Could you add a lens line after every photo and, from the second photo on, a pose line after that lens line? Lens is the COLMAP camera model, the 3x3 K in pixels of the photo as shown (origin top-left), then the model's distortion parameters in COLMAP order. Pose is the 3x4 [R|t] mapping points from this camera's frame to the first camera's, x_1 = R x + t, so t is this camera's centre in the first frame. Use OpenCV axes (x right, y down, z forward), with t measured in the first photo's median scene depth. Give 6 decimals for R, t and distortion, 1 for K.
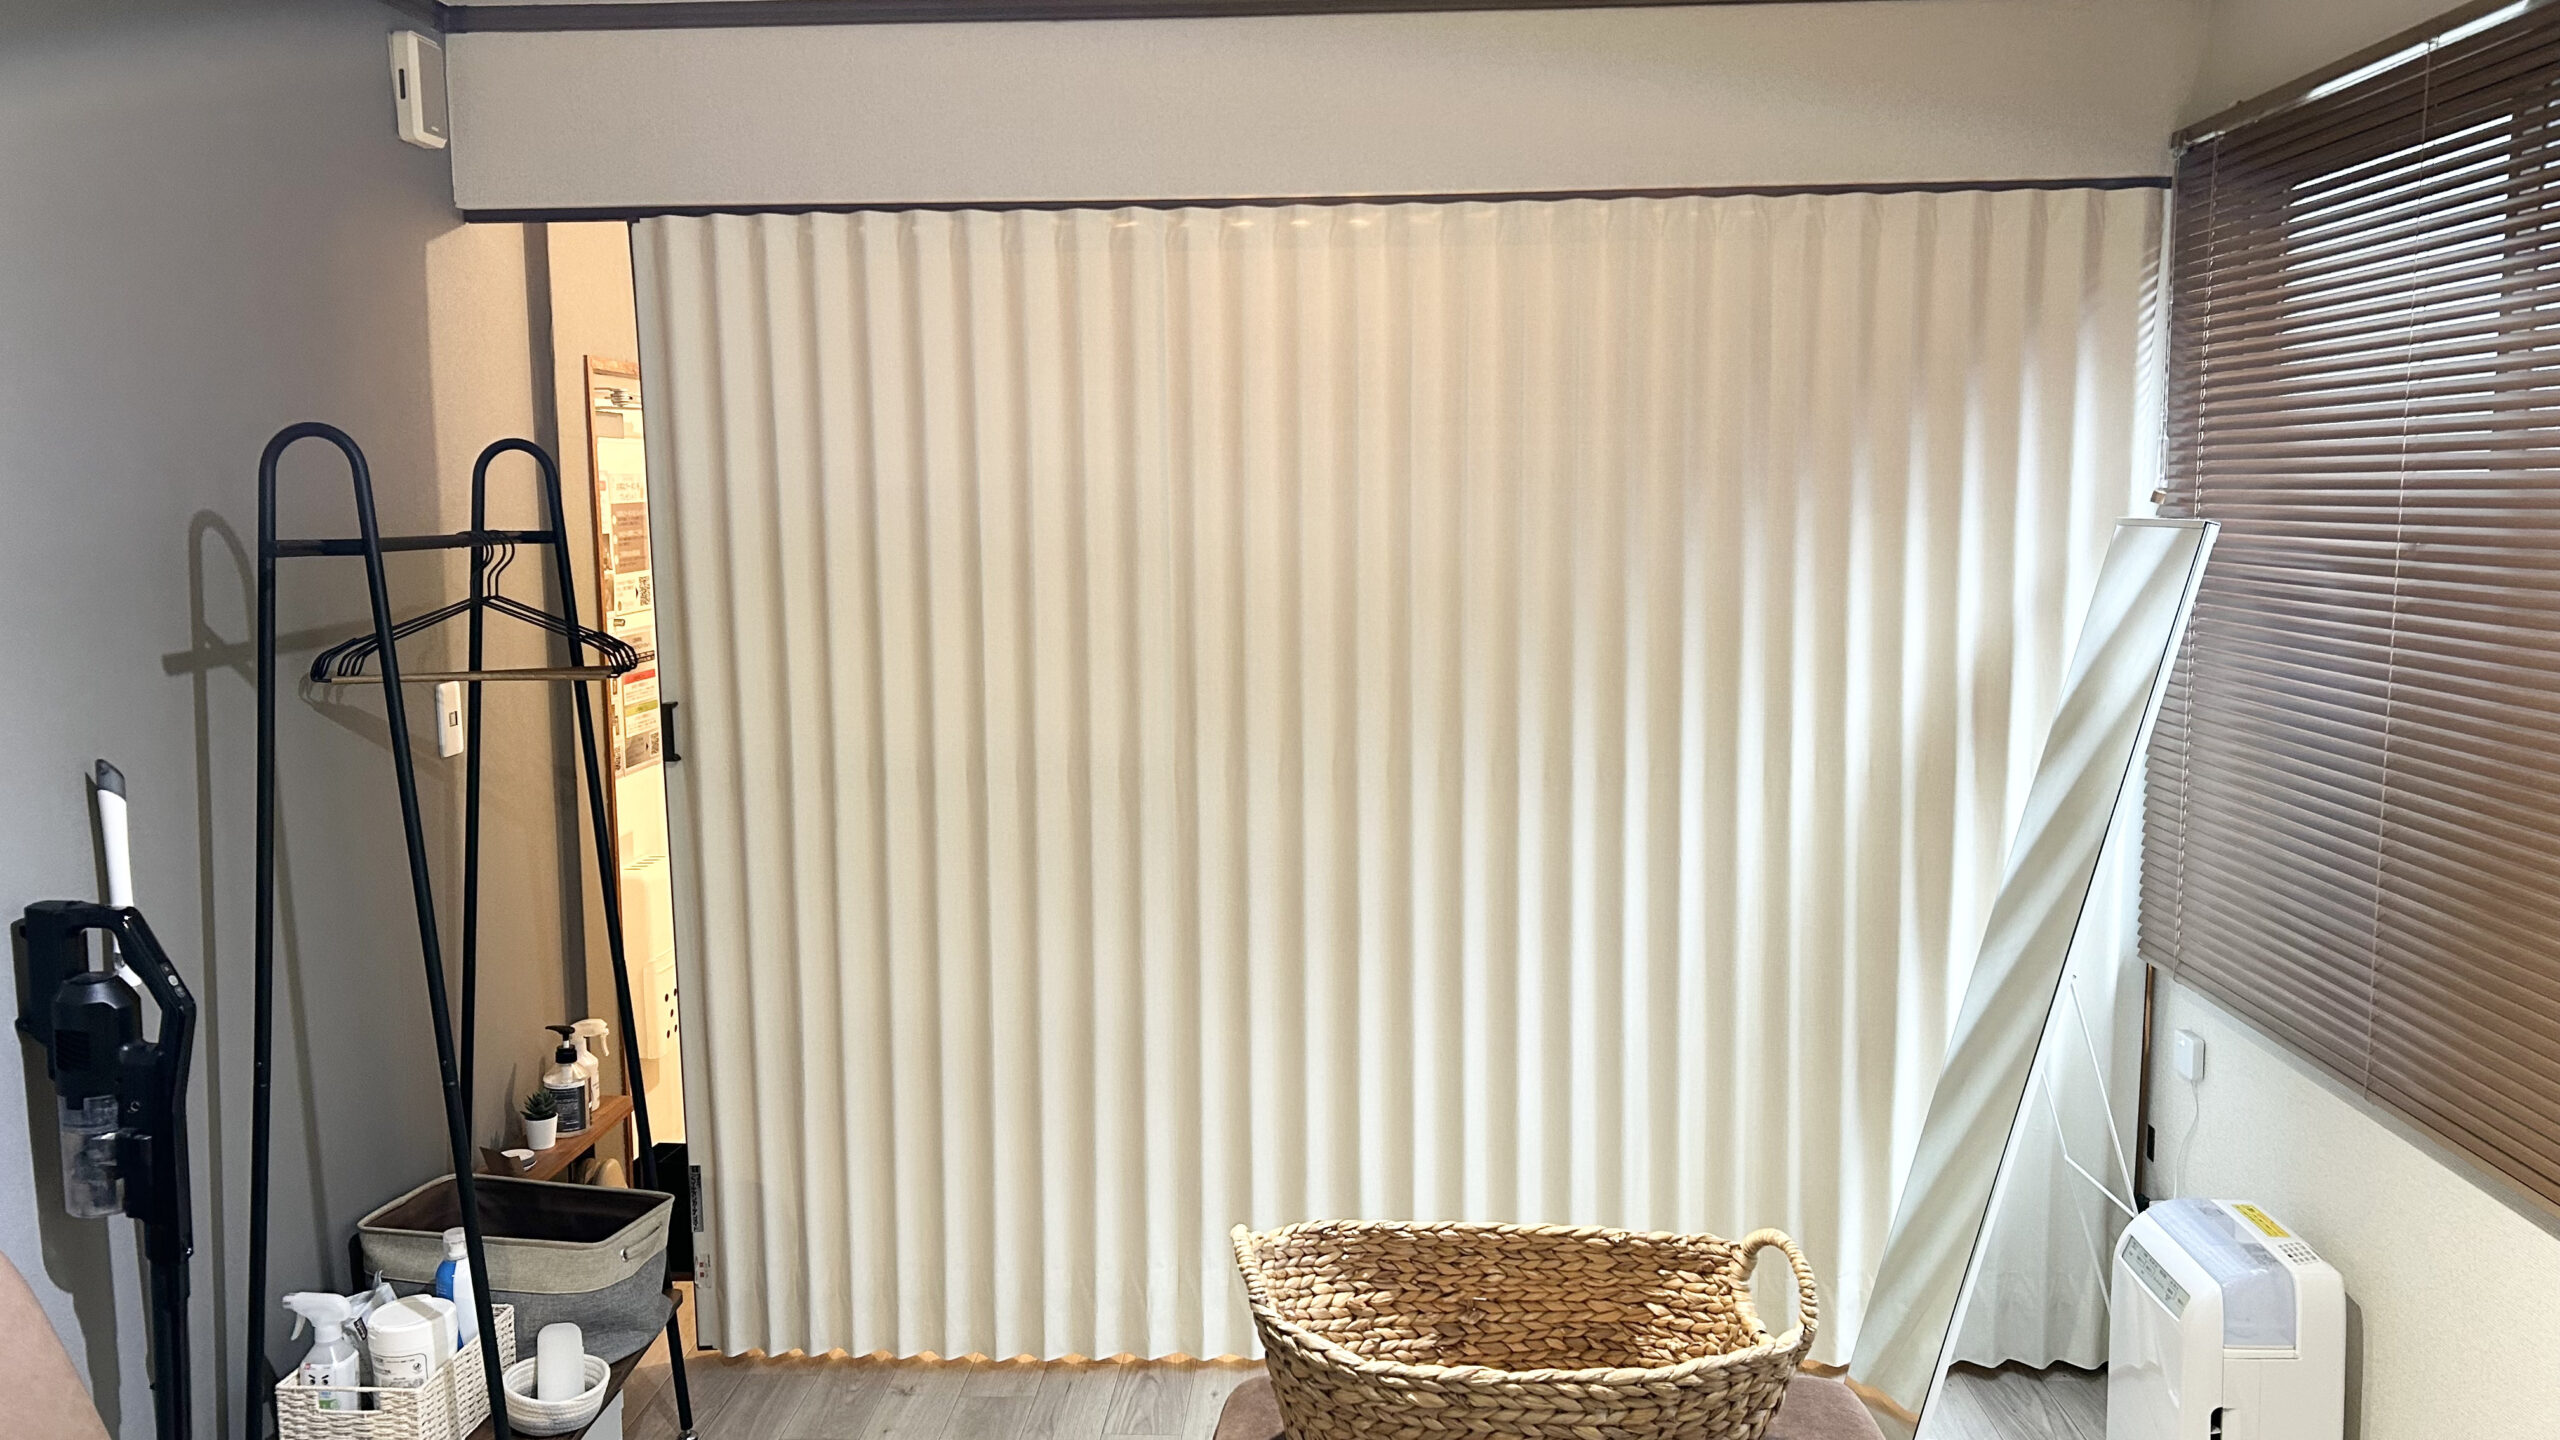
lens RADIAL K [[1891.5, 0, 1295.0], [0, 1891.5, 707.4], [0, 0, 1]] dist [0.049968, -0.046989]
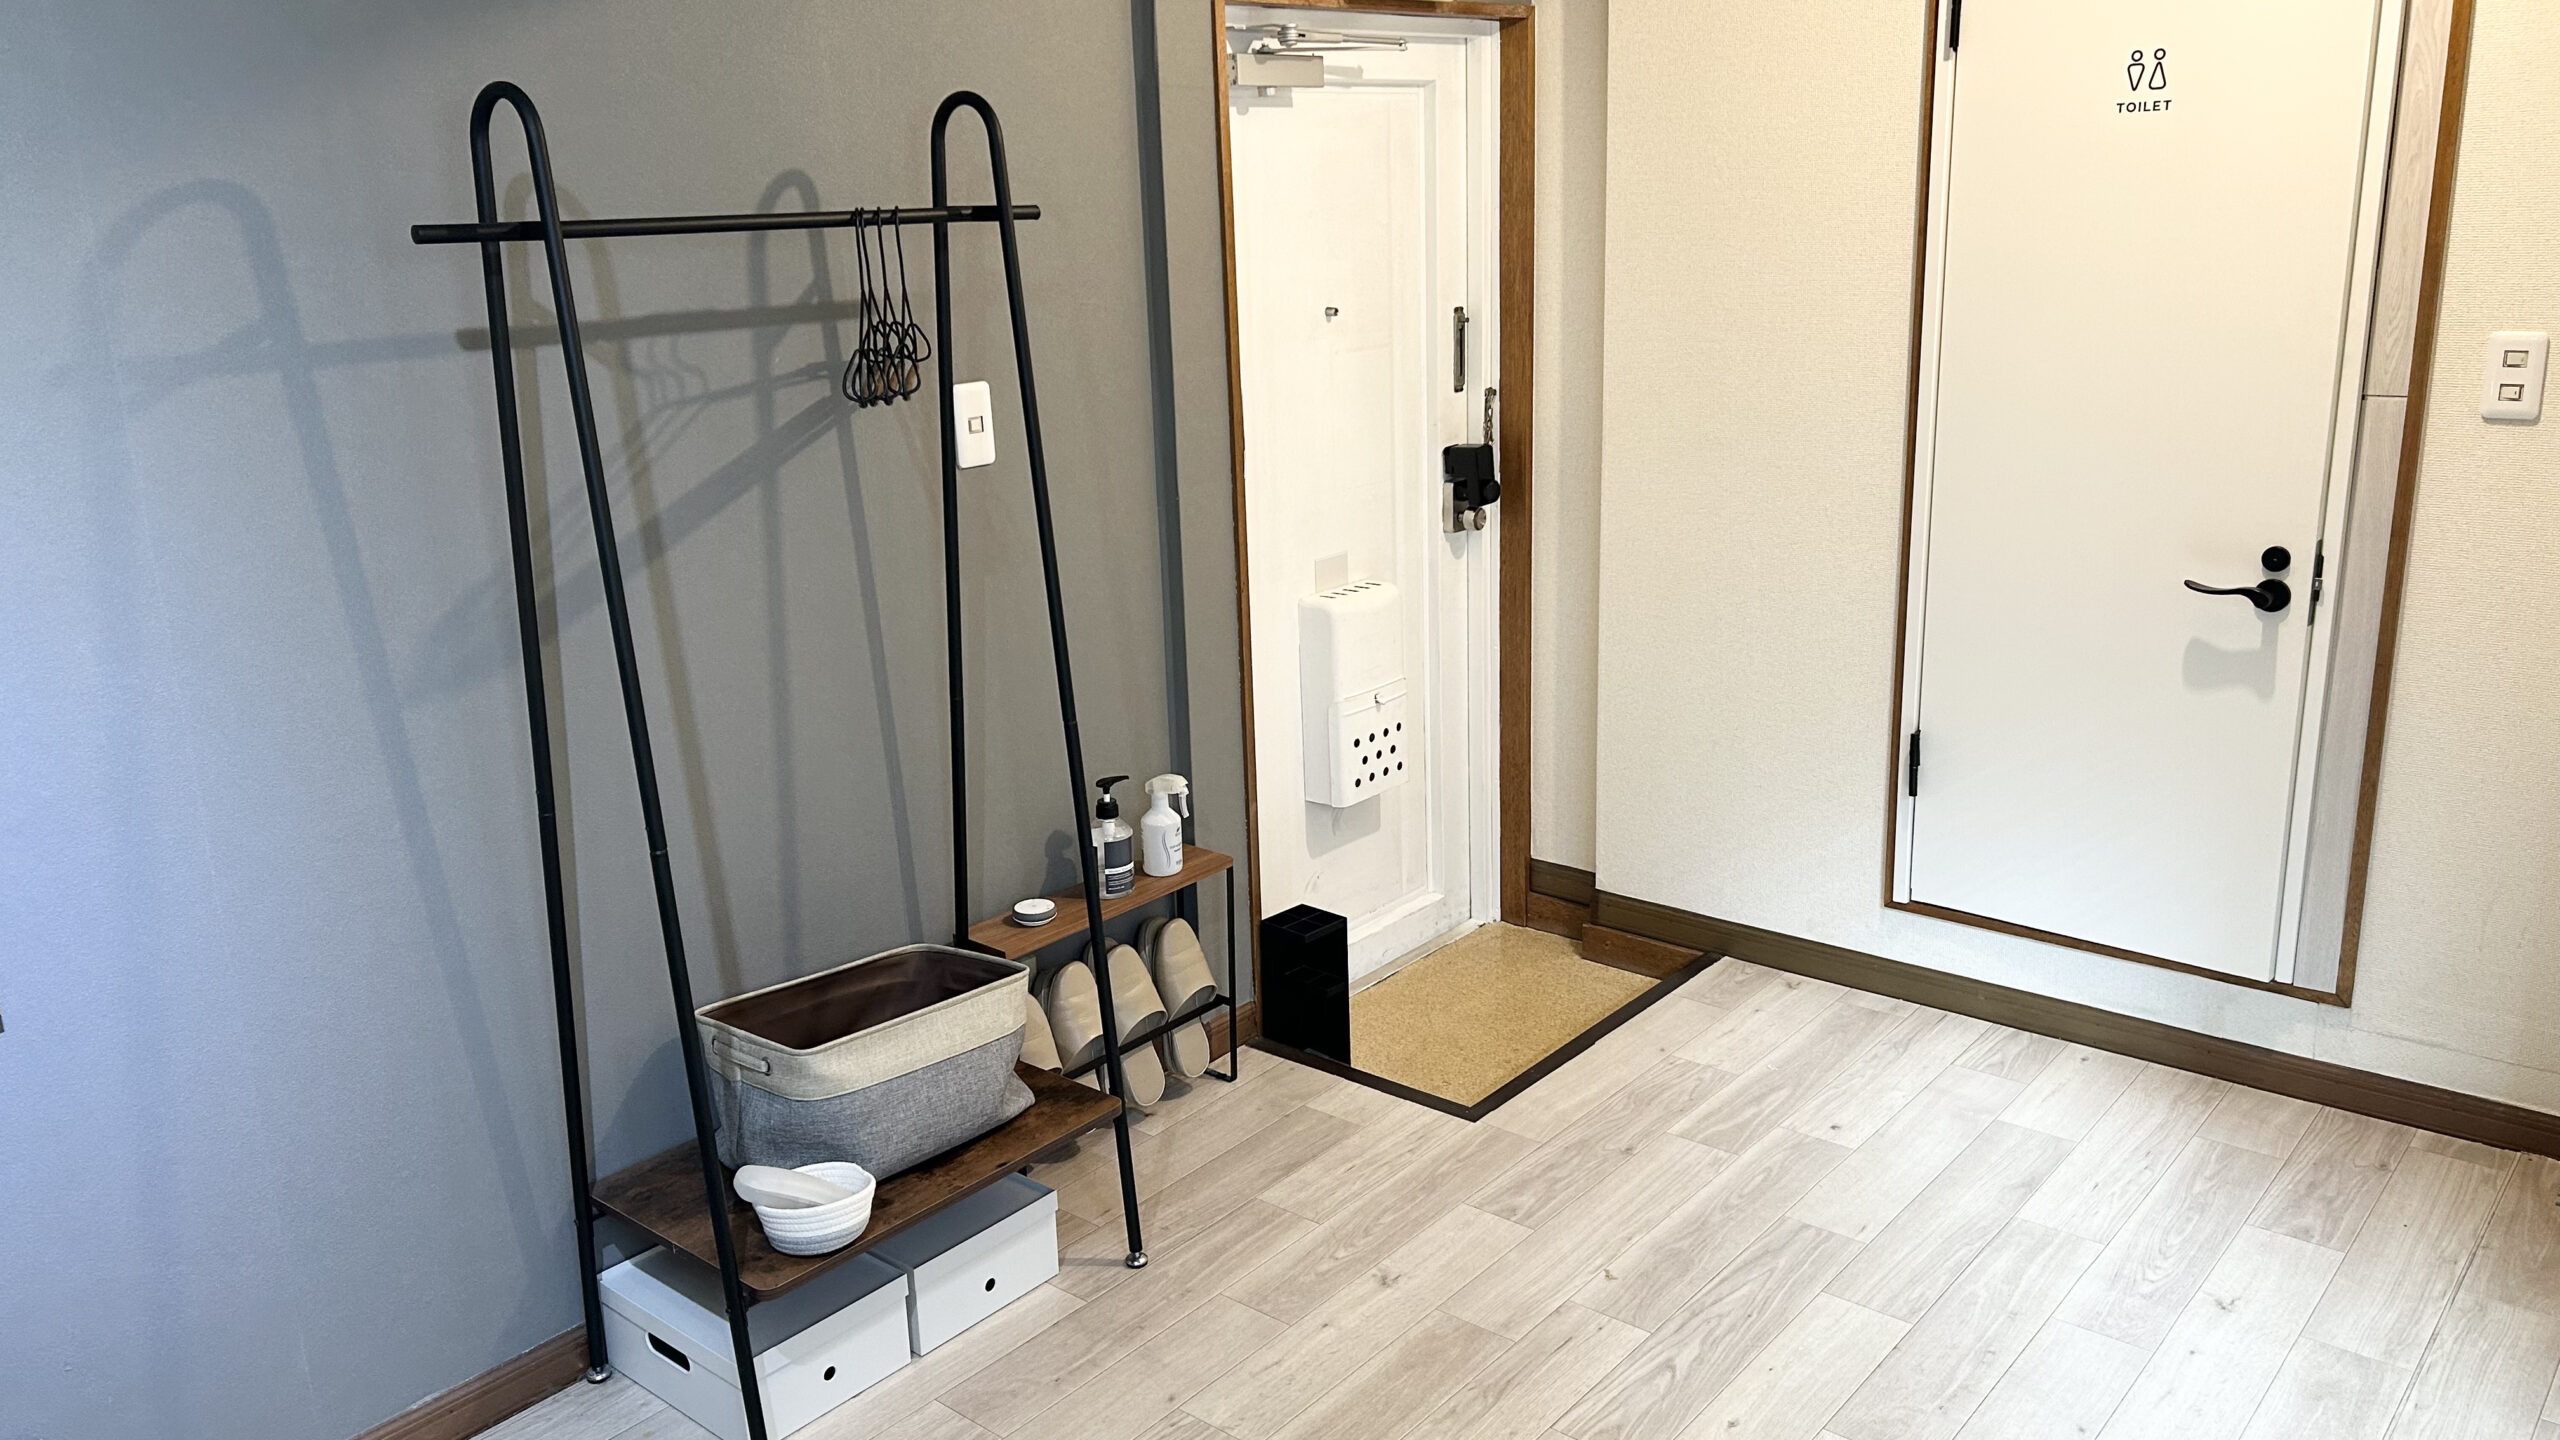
lens RADIAL K [[1891.5, 0, 1282.3], [0, 1891.5, 718.2], [0, 0, 1]] dist [0.049968, -0.046989]
pose [[0.787504, 0.148849, -0.598064, 0.270092], [-0.041112, 0.980923, 0.190002, -0.040963], [0.614936, -0.125040, 0.778600, 0.456994]]
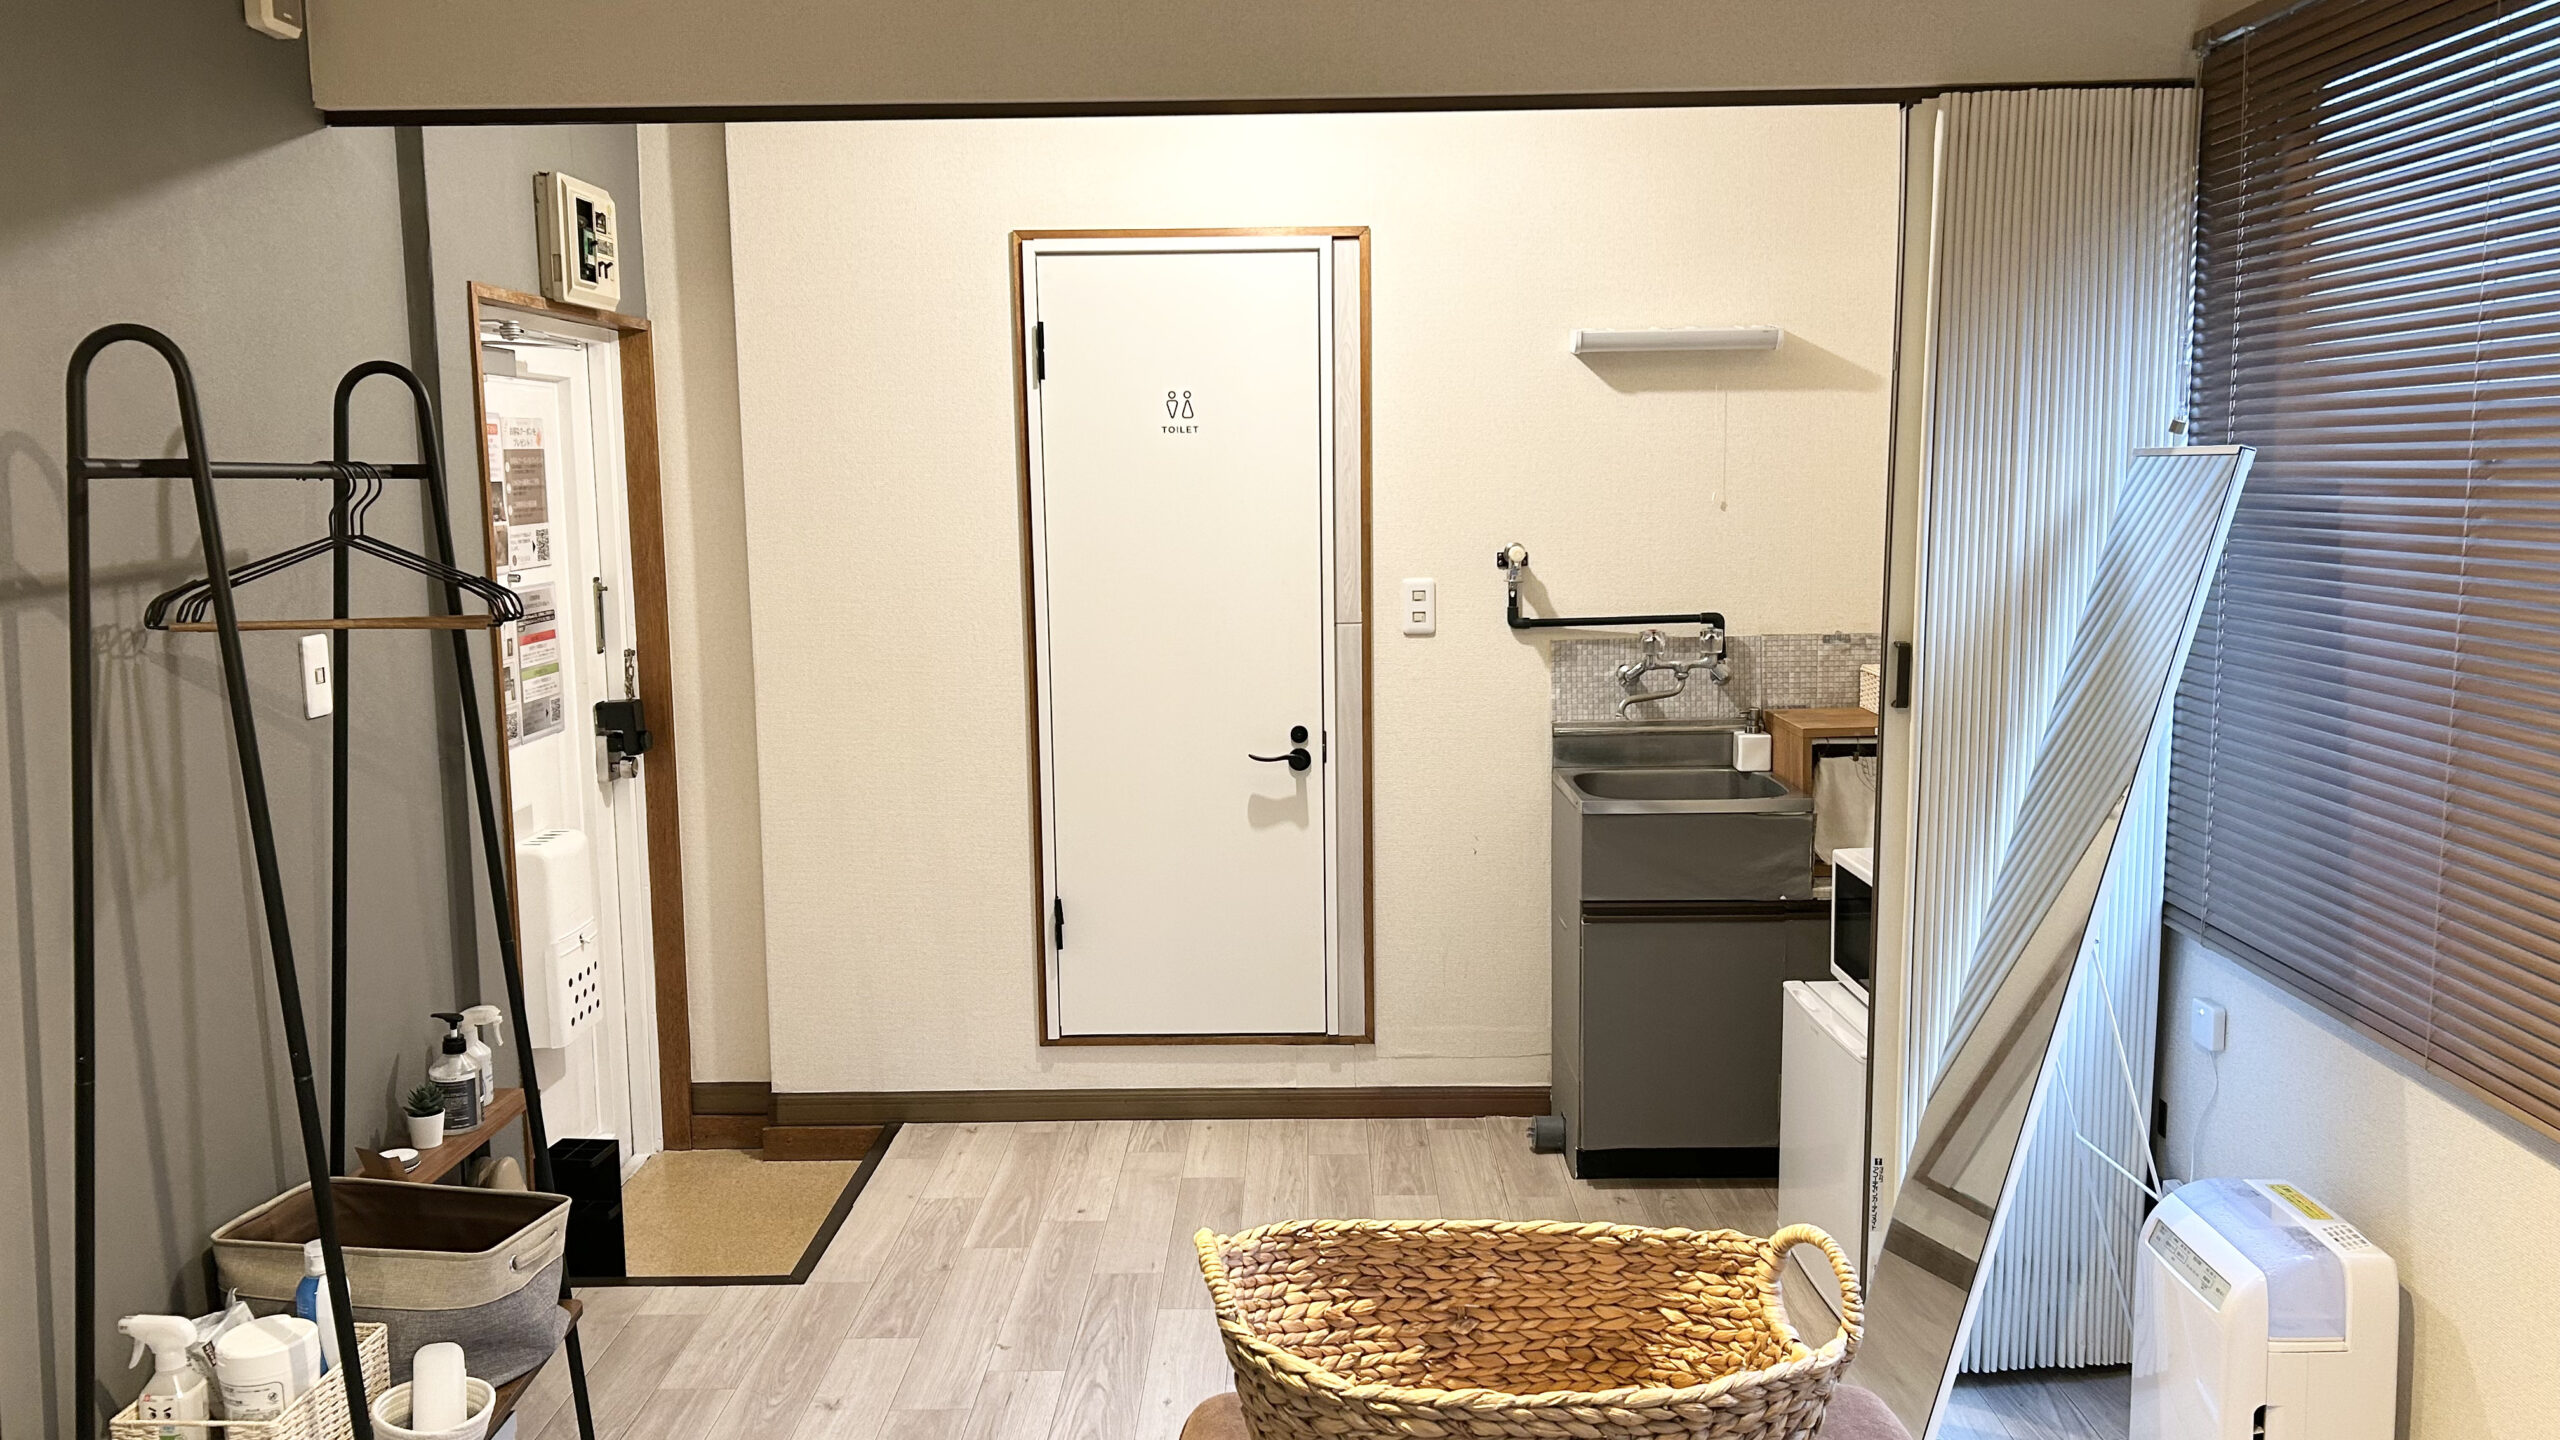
lens RADIAL K [[1891.5, 0, 1299.4], [0, 1891.5, 713.6], [0, 0, 1]] dist [0.049968, -0.046989]
pose [[0.999339, -0.005287, 0.035969, -0.011753], [0.004822, 0.999904, 0.013013, 0.017204], [-0.036035, -0.012831, 0.999268, 0.093231]]
